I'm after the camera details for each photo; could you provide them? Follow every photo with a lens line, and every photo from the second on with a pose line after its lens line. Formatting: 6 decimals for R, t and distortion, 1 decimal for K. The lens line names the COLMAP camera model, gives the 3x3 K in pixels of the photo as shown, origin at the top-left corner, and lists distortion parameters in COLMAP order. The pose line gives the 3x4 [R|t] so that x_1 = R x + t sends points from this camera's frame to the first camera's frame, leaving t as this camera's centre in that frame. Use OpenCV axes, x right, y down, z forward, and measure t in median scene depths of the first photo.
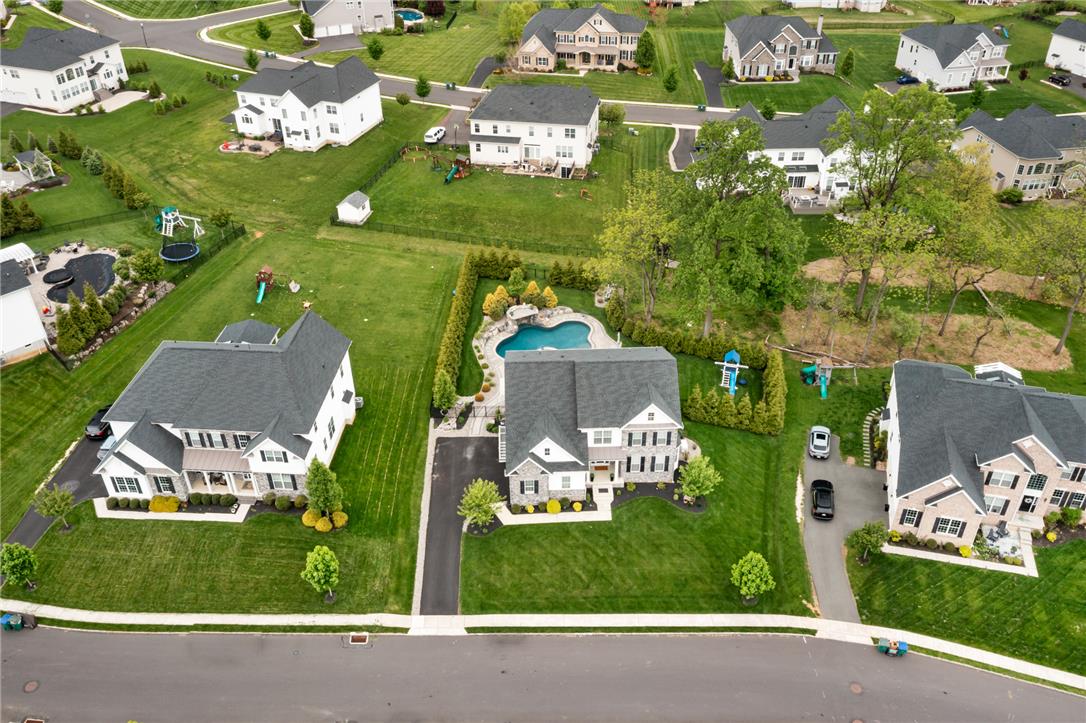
lens RADIAL K [[927.4, 0, 543.0], [0, 927.4, 361.5], [0, 0, 1]] dist [-0.001050, 0.001521]
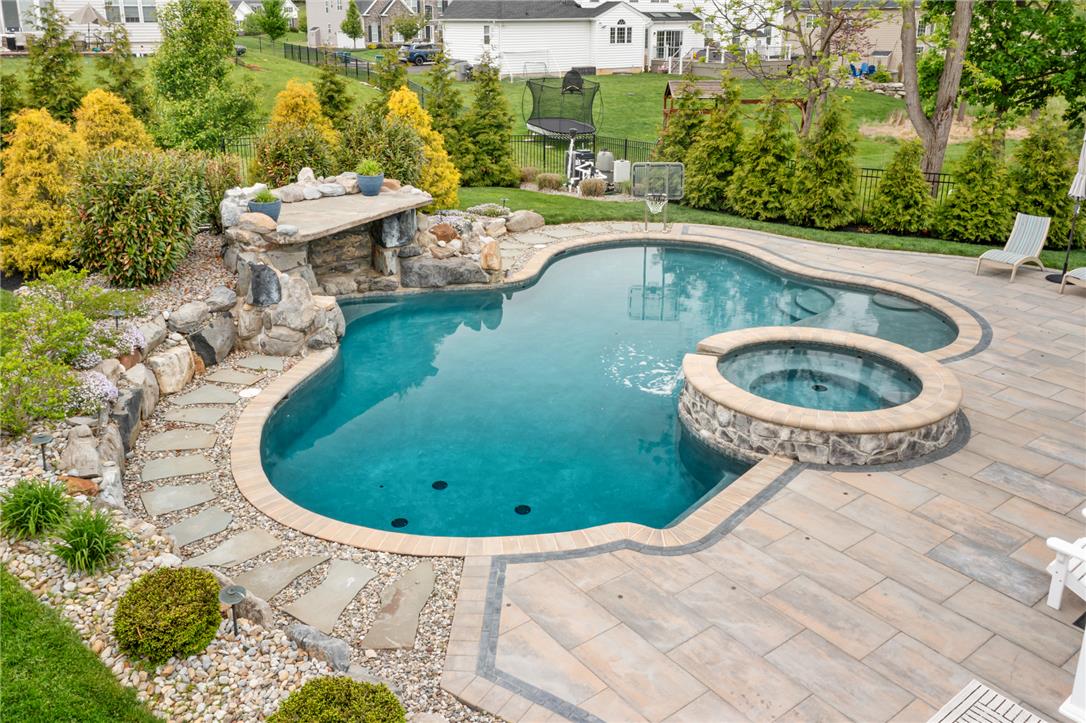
lens RADIAL K [[889.9, 0, 539.2], [0, 889.9, 245.2], [0, 0, 1]] dist [-0.008993, -0.002503]
pose [[0.809196, -0.135288, 0.571751, -0.090832], [0.332949, 0.907384, -0.256515, -0.007123], [-0.484094, 0.397934, 0.779295, 1.137956]]
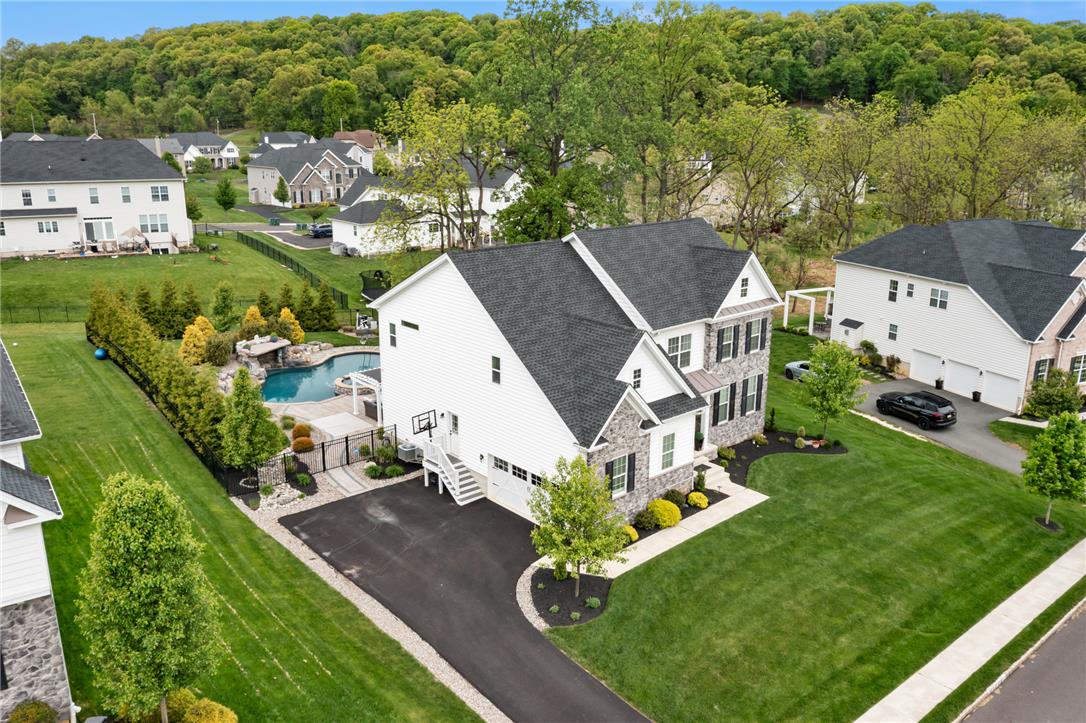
lens RADIAL K [[880.8, 0, 559.8], [0, 880.8, 345.2], [0, 0, 1]] dist [-0.005681, 0.000713]
pose [[0.755402, -0.149845, 0.637899, -0.278834], [0.365740, 0.904167, -0.220718, 0.156515], [-0.543694, 0.400035, 0.737814, 0.676366]]
